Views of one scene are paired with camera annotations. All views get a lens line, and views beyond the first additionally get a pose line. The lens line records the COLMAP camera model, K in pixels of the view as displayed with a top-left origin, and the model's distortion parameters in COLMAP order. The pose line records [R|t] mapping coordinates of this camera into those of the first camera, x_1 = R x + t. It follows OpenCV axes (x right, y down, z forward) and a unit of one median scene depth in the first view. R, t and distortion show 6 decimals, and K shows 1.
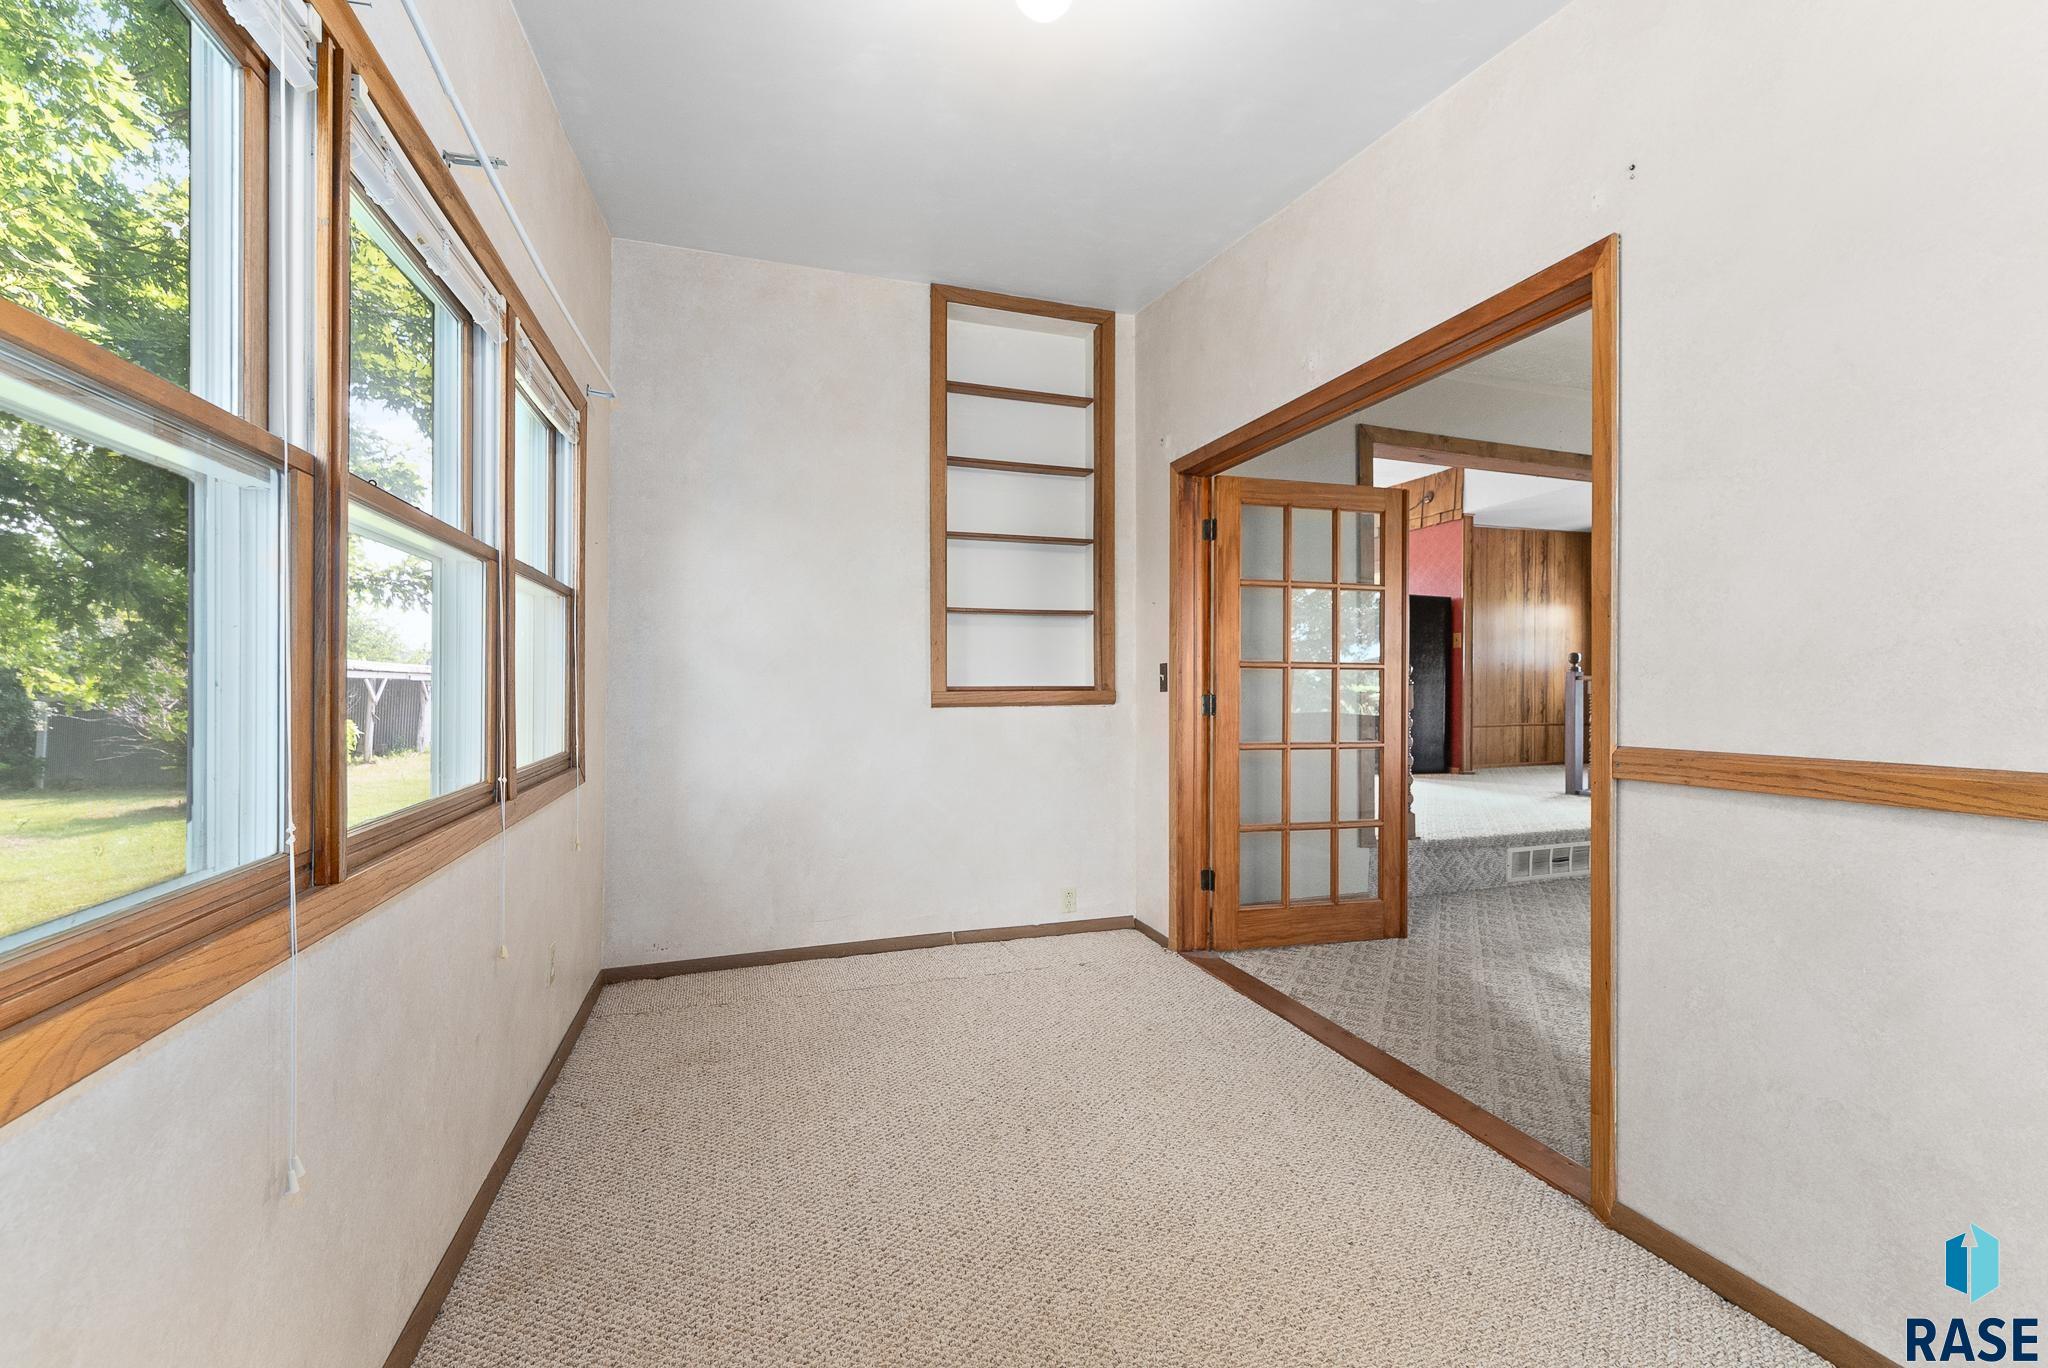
lens RADIAL K [[840.4, 0, 1026.6], [0, 840.4, 684.8], [0, 0, 1]] dist [0.001681, 0.000077]
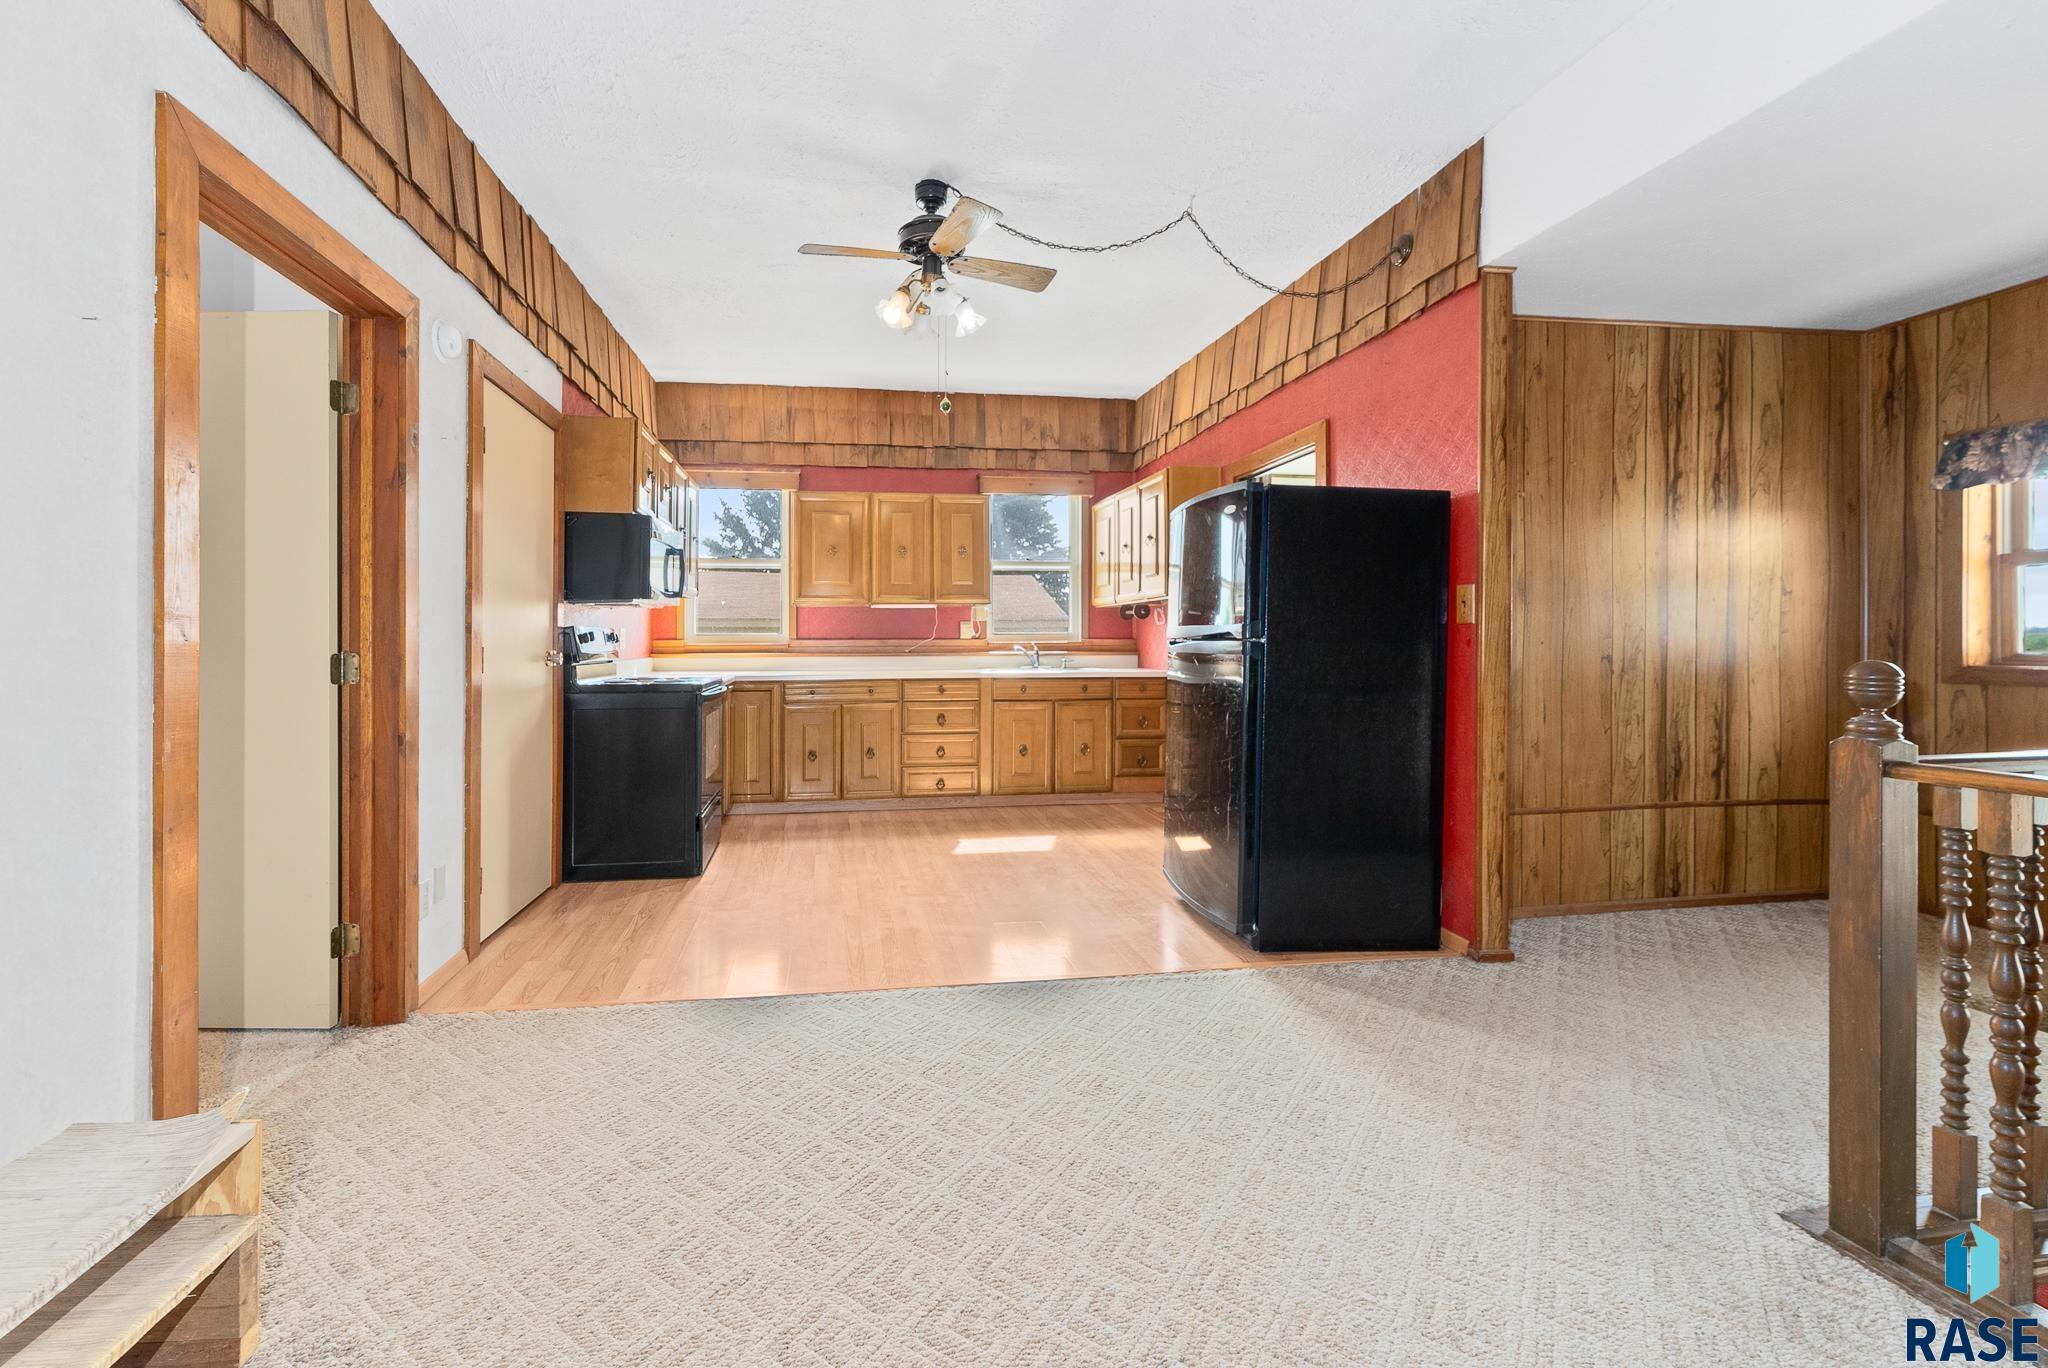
lens RADIAL K [[840.4, 0, 969.9], [0, 840.4, 639.2], [0, 0, 1]] dist [0.001681, 0.000077]
pose [[0.984878, -0.002033, -0.173235, 0.329074], [0.002930, 0.999984, 0.004924, -0.035950], [0.173222, -0.005357, 0.984868, 0.538807]]
